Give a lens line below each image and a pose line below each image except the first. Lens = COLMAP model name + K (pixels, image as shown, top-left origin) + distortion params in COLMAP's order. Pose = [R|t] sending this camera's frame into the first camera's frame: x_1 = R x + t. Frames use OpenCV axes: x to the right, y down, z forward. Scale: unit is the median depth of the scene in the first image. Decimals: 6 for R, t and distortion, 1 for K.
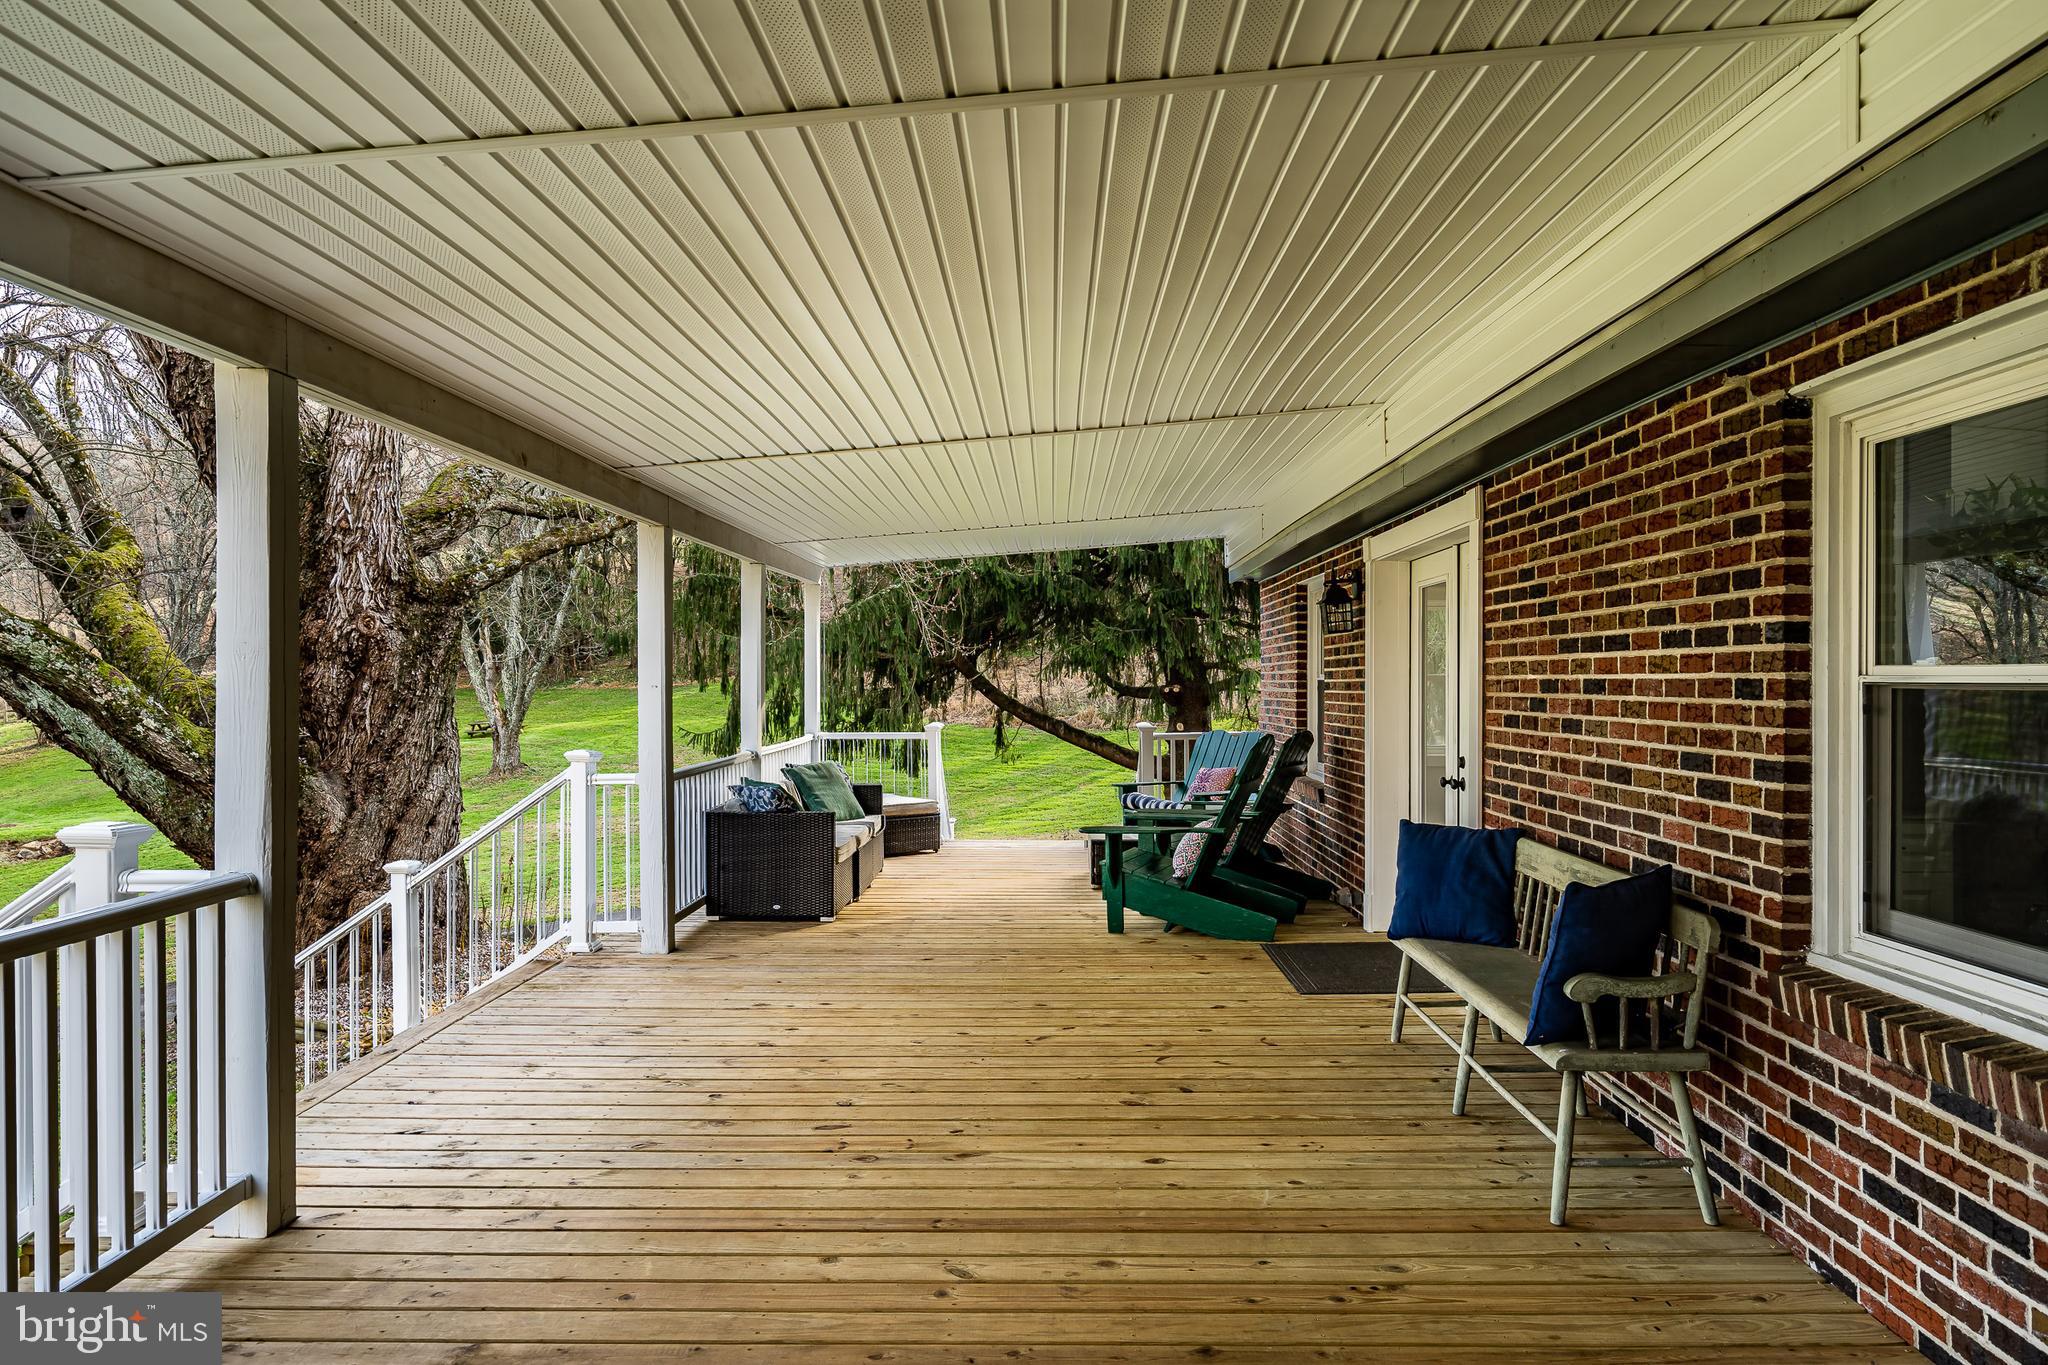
lens RADIAL K [[1385.9, 0, 1024.0], [0, 1385.9, 682.5], [0, 0, 1]] dist [0.012151, 0.000398]
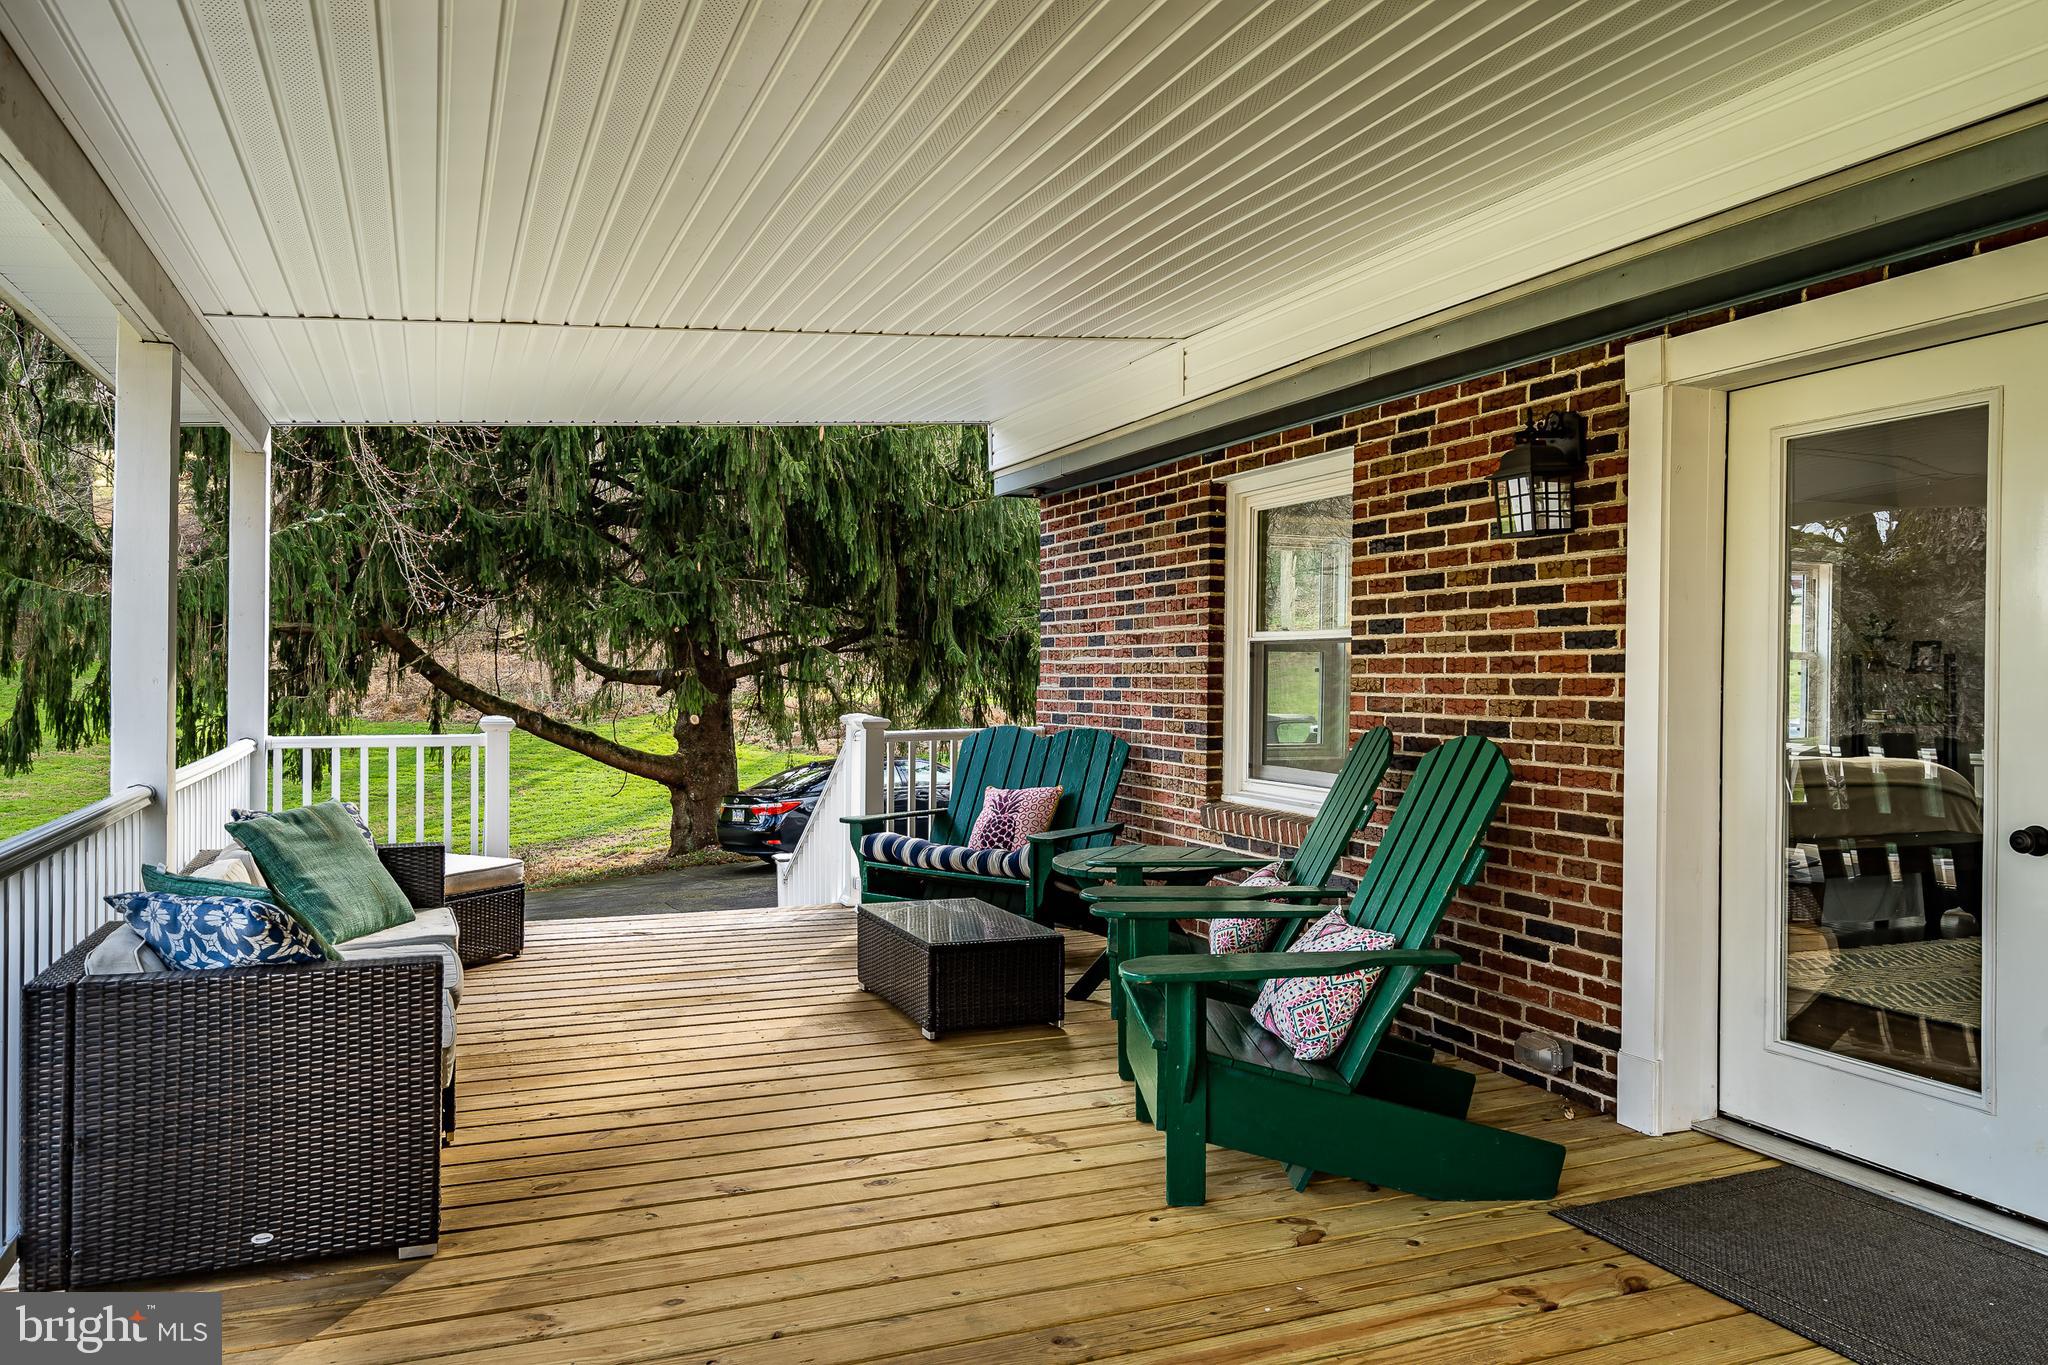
lens RADIAL K [[1385.9, 0, 1024.0], [0, 1385.9, 682.5], [0, 0, 1]] dist [0.012151, 0.000398]
pose [[0.911665, 0.005576, 0.410895, -0.121087], [-0.008145, 0.999957, 0.004502, 0.013735], [-0.410853, -0.007451, 0.911671, 0.487839]]
